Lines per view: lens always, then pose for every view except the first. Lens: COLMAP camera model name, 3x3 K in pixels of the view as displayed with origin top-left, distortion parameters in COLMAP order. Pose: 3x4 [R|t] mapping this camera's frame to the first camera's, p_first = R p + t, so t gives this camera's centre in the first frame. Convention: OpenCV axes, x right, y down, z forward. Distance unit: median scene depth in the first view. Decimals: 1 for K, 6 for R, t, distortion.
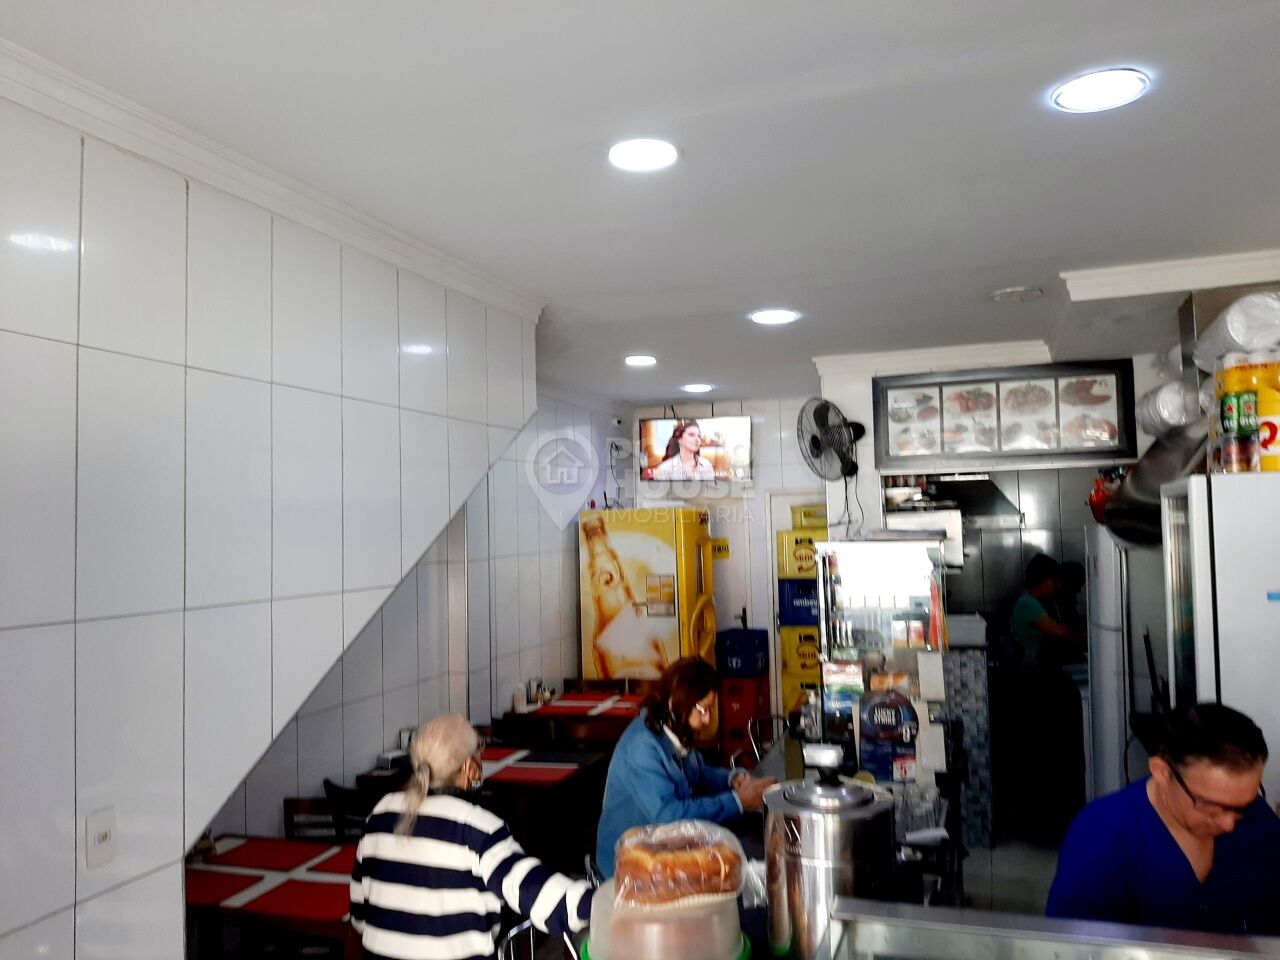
lens RADIAL K [[988.7, 0, 640.0], [0, 988.7, 480.0], [0, 0, 1]] dist [-0.010826, -0.008232]
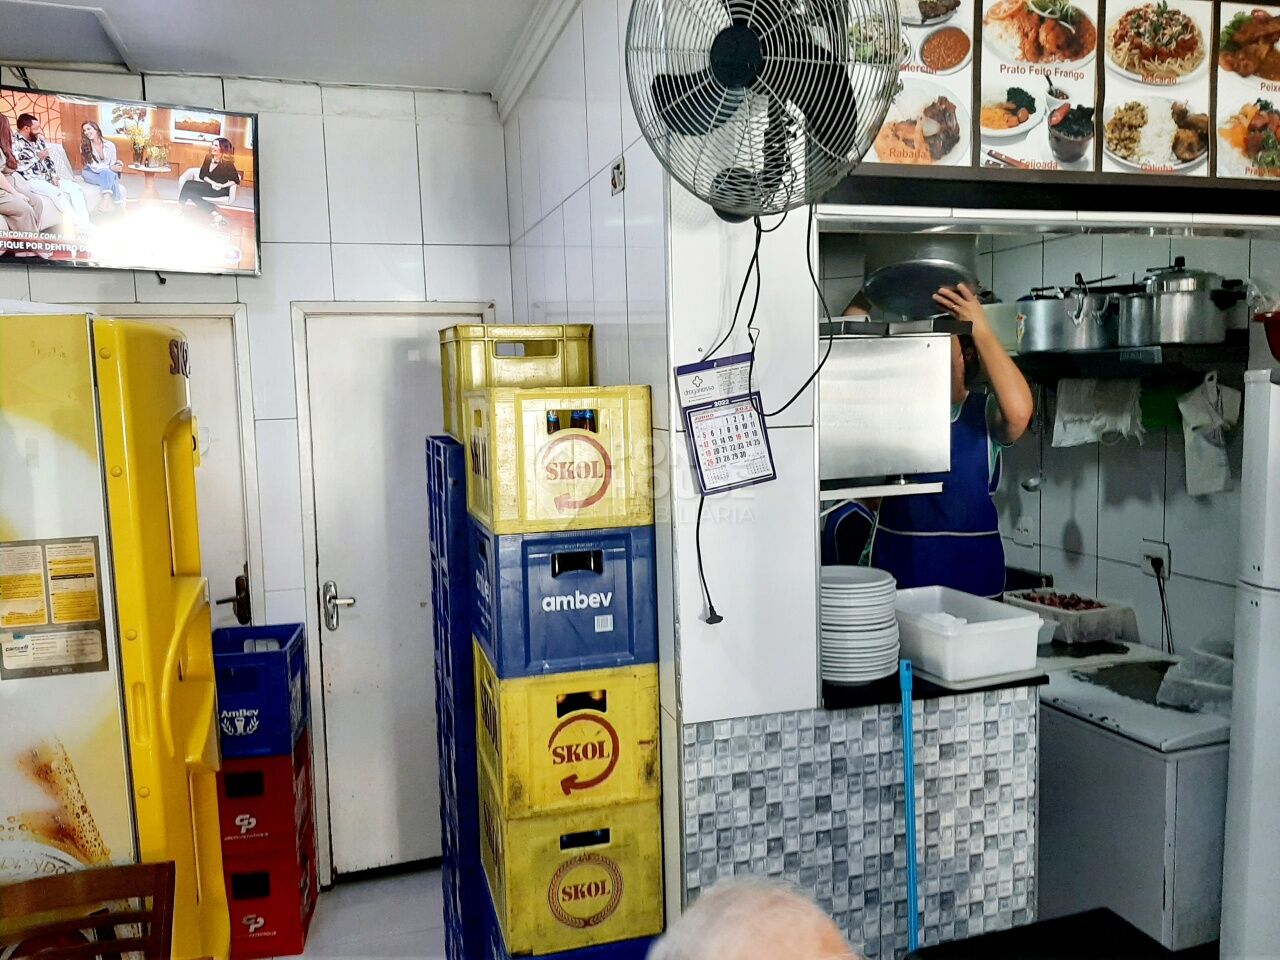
lens RADIAL K [[1010.6, 0, 640.0], [0, 1010.6, 480.0], [0, 0, 1]] dist [0.003054, -0.003957]
pose [[0.807788, -0.051226, 0.587243, -0.016139], [-0.020161, 0.993233, 0.114373, 0.047698], [-0.589128, -0.104229, 0.801290, 0.792222]]
